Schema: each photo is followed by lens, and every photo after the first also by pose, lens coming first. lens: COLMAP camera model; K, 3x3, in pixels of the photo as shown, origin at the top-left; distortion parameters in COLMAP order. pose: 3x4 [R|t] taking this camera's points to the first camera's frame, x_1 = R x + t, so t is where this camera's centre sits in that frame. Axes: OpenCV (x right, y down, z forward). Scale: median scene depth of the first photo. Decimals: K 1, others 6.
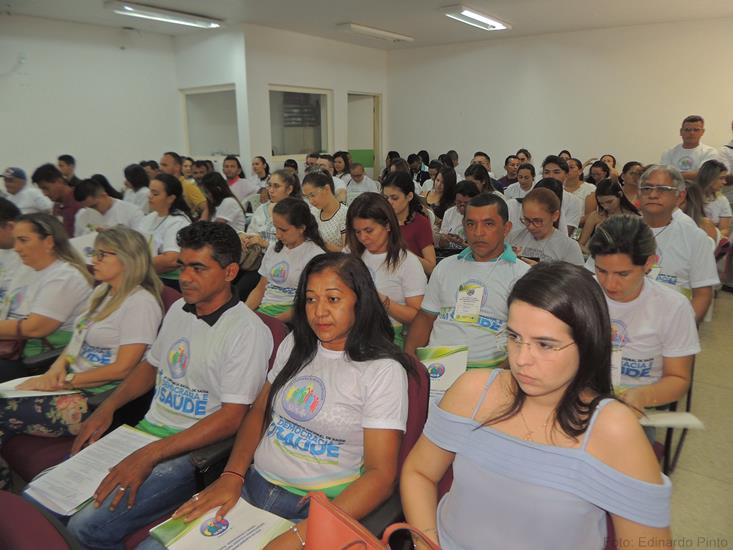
lens RADIAL K [[505.4, 0, 366.5], [0, 505.4, 275.0], [0, 0, 1]] dist [-0.033457, -0.002822]
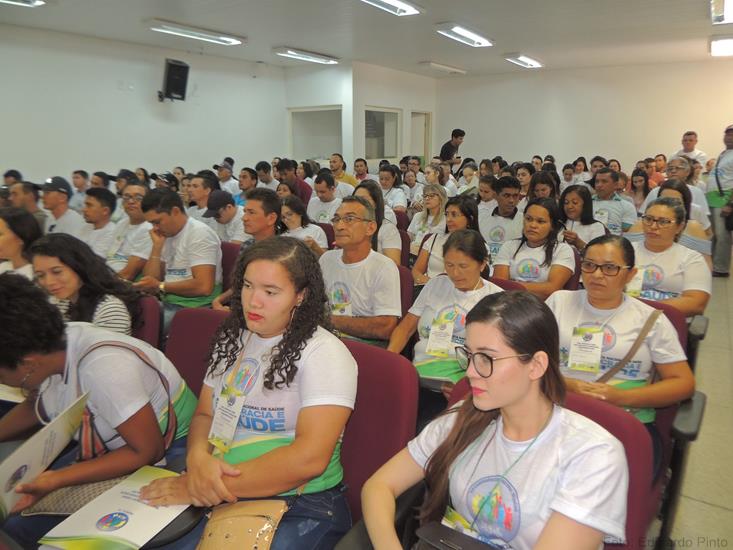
lens RADIAL K [[508.1, 0, 366.5], [0, 508.1, 275.0], [0, 0, 1]] dist [-0.006779, -0.005942]
pose [[0.998739, -0.007216, 0.049672, -0.257986], [0.008216, 0.999767, -0.019954, 0.093683], [-0.049517, 0.020337, 0.998566, -0.328953]]
